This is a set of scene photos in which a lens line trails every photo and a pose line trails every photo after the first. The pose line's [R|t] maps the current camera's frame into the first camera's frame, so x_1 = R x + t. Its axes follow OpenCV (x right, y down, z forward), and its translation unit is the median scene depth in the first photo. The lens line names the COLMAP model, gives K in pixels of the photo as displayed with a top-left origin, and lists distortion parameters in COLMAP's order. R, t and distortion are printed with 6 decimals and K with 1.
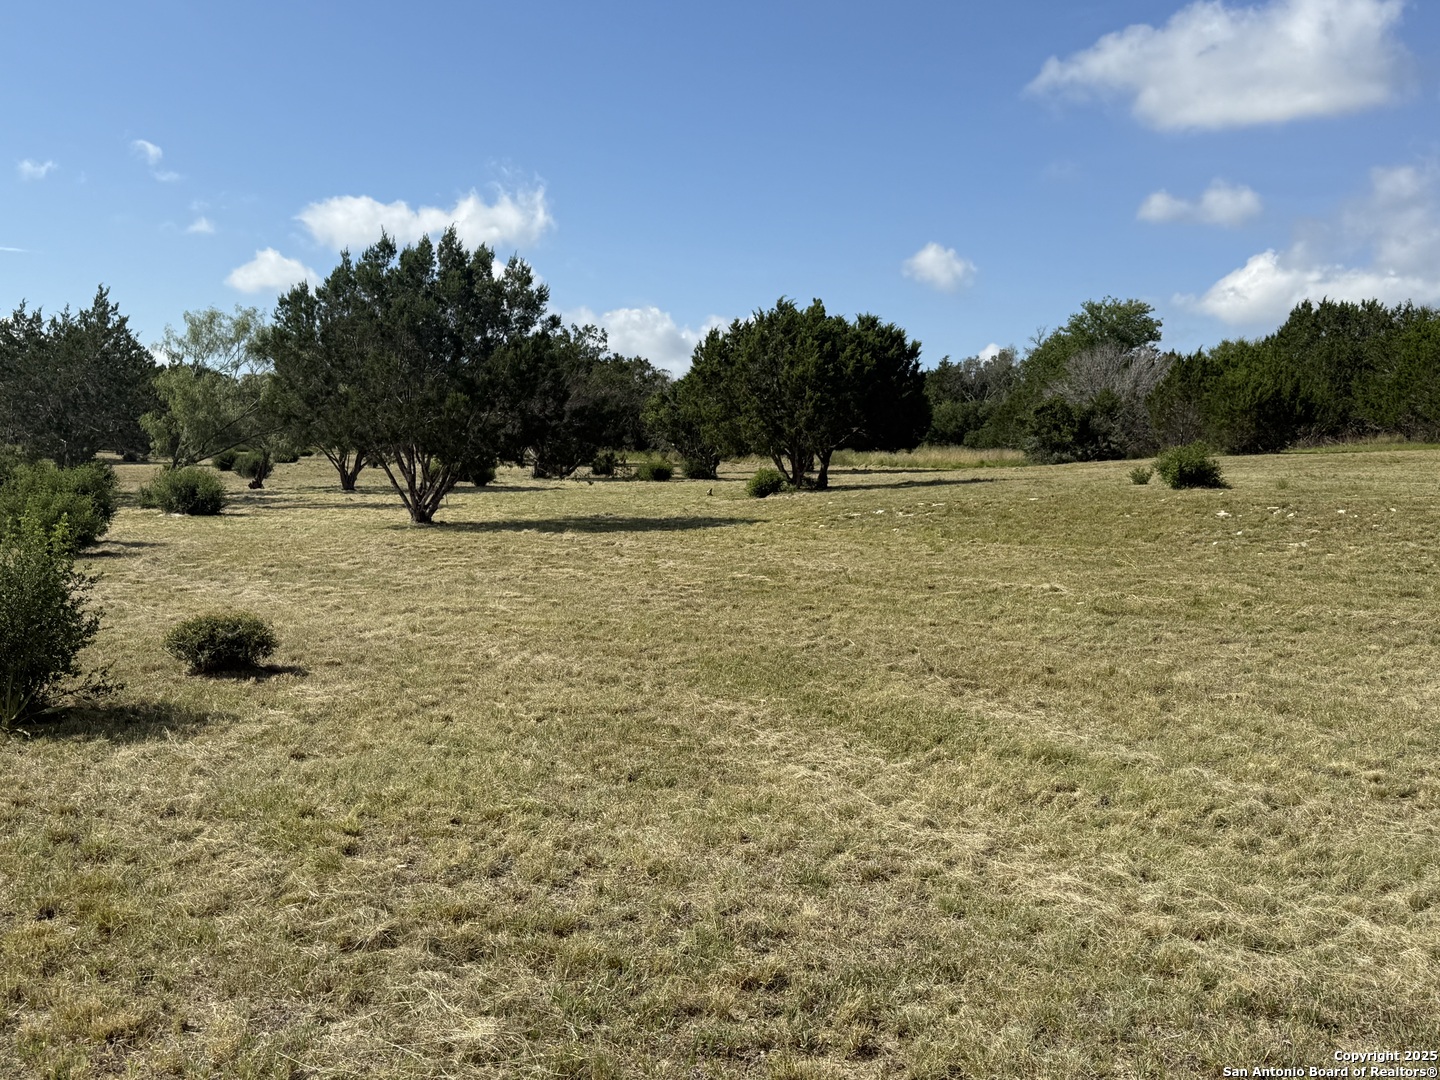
lens RADIAL K [[1592.7, 0, 715.8], [0, 1592.7, 545.7], [0, 0, 1]] dist [-0.026014, 0.000000]
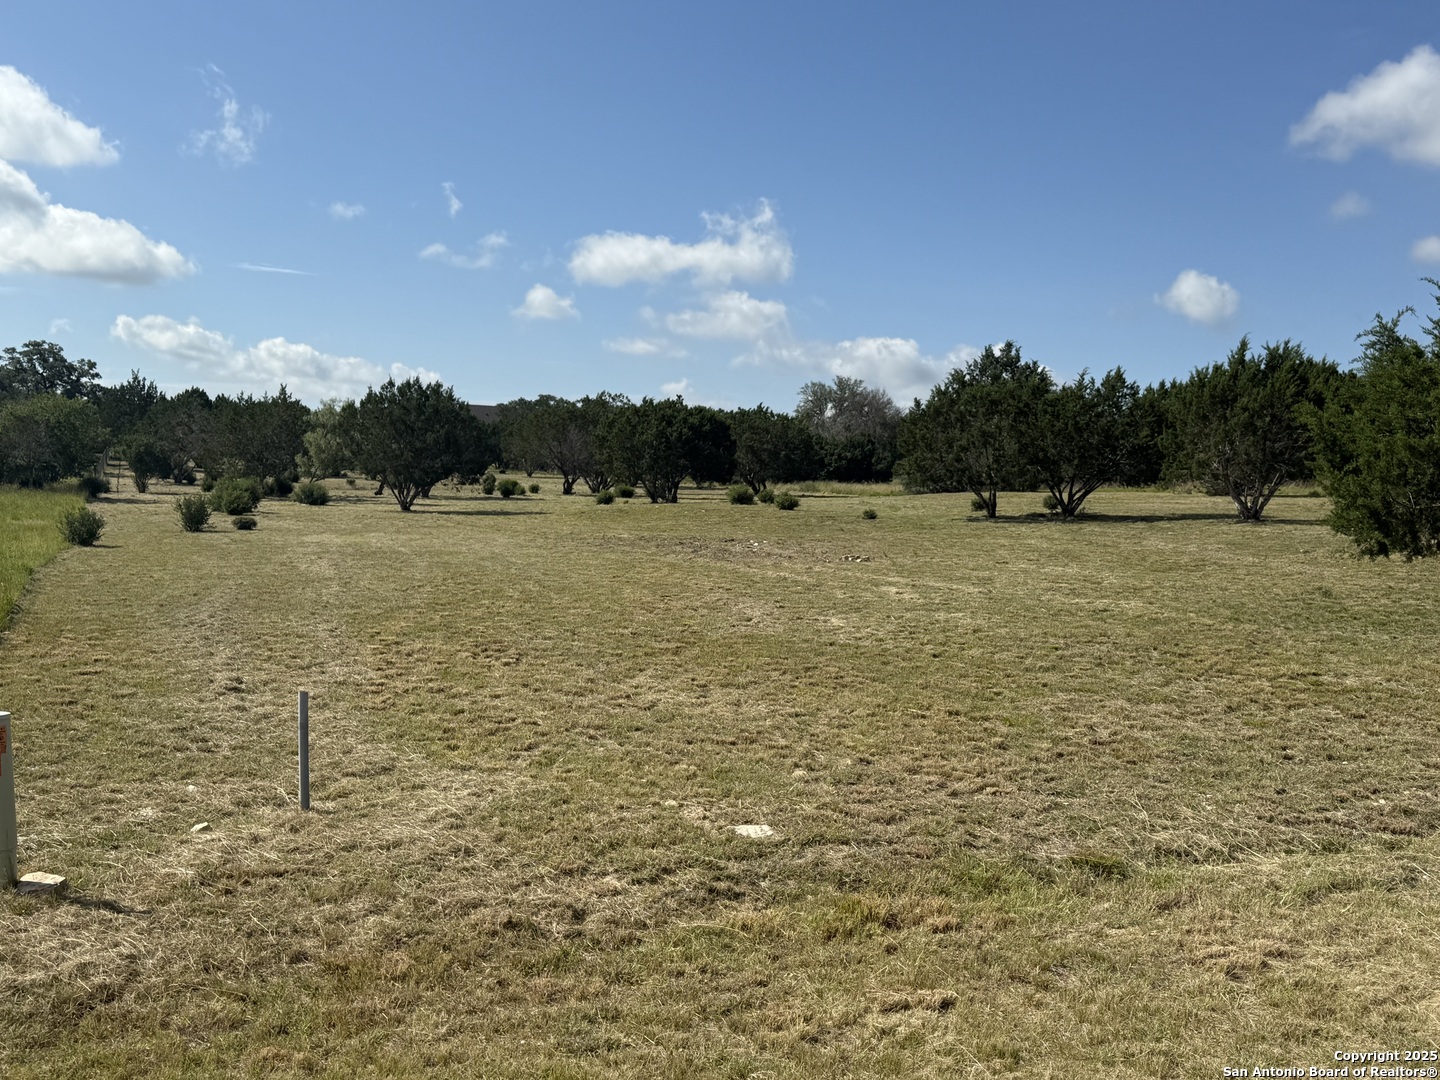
lens RADIAL K [[1592.7, 0, 724.2], [0, 1592.7, 538.3], [0, 0, 1]] dist [-0.026014, 0.000000]
pose [[0.984267, 0.036400, -0.172895, 0.514811], [-0.039193, 0.999150, -0.012765, 0.027655], [0.172283, 0.019341, 0.984858, -0.874366]]
